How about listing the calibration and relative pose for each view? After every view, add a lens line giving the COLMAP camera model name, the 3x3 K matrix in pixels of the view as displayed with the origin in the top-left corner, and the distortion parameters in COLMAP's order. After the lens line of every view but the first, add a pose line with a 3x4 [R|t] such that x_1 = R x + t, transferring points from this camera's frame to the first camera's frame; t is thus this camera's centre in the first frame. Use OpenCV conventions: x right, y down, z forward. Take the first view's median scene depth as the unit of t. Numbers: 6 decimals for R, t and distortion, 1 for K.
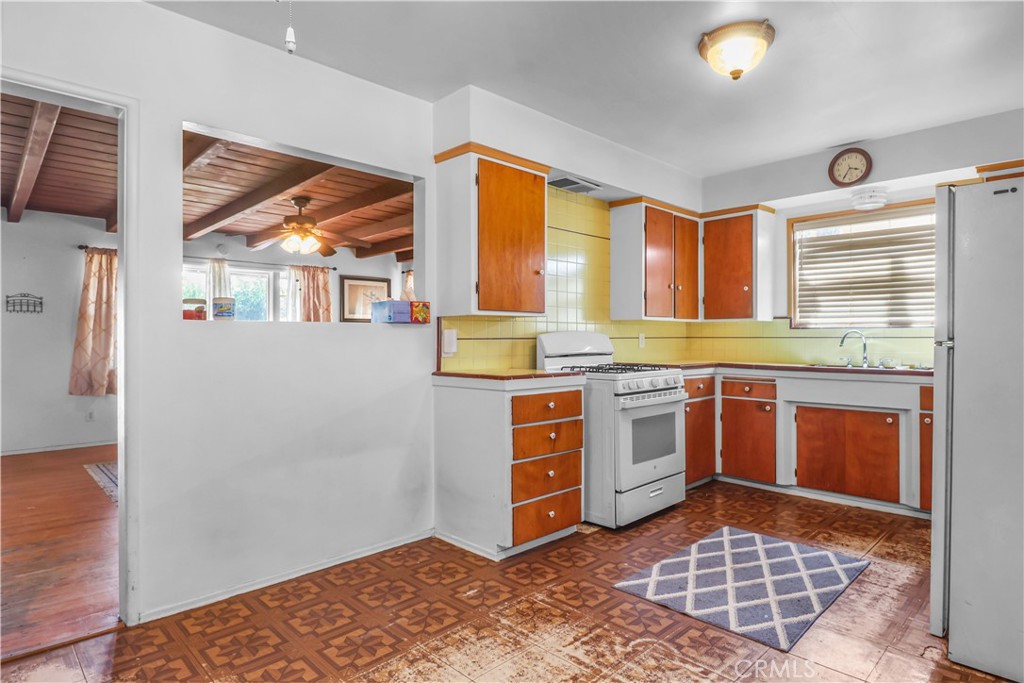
lens RADIAL K [[562.5, 0, 515.9], [0, 562.5, 349.4], [0, 0, 1]] dist [0.003819, -0.003153]
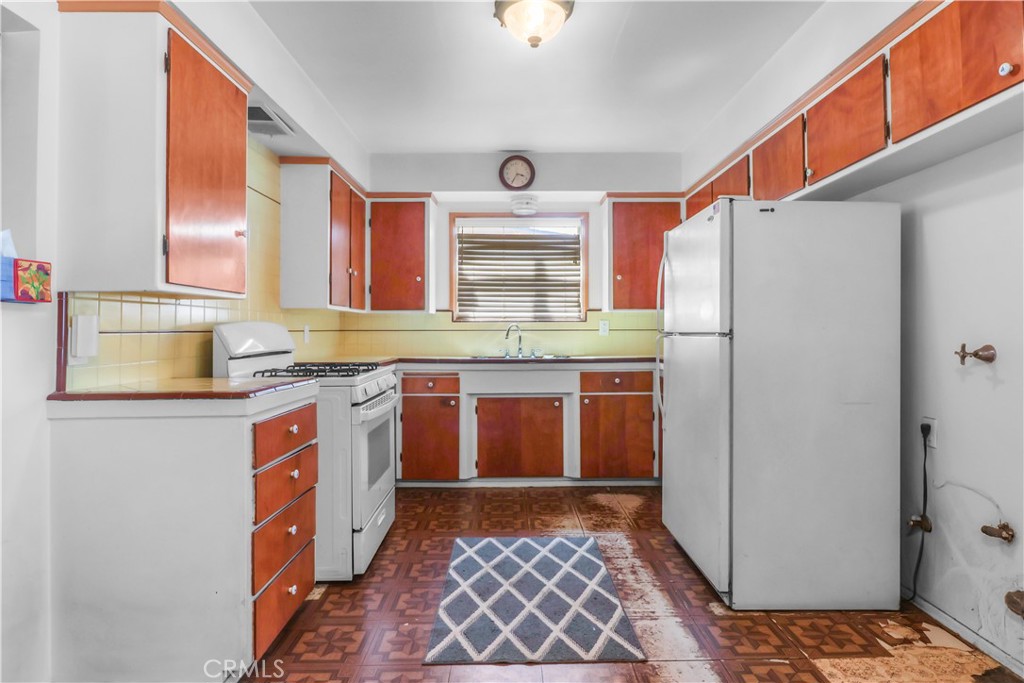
lens RADIAL K [[562.5, 0, 508.4], [0, 562.5, 331.2], [0, 0, 1]] dist [0.003819, -0.003153]
pose [[0.696310, -0.000816, 0.717741, -0.214024], [0.016224, 0.999762, -0.014603, -0.004385], [-0.717558, 0.021813, 0.696157, 0.293952]]
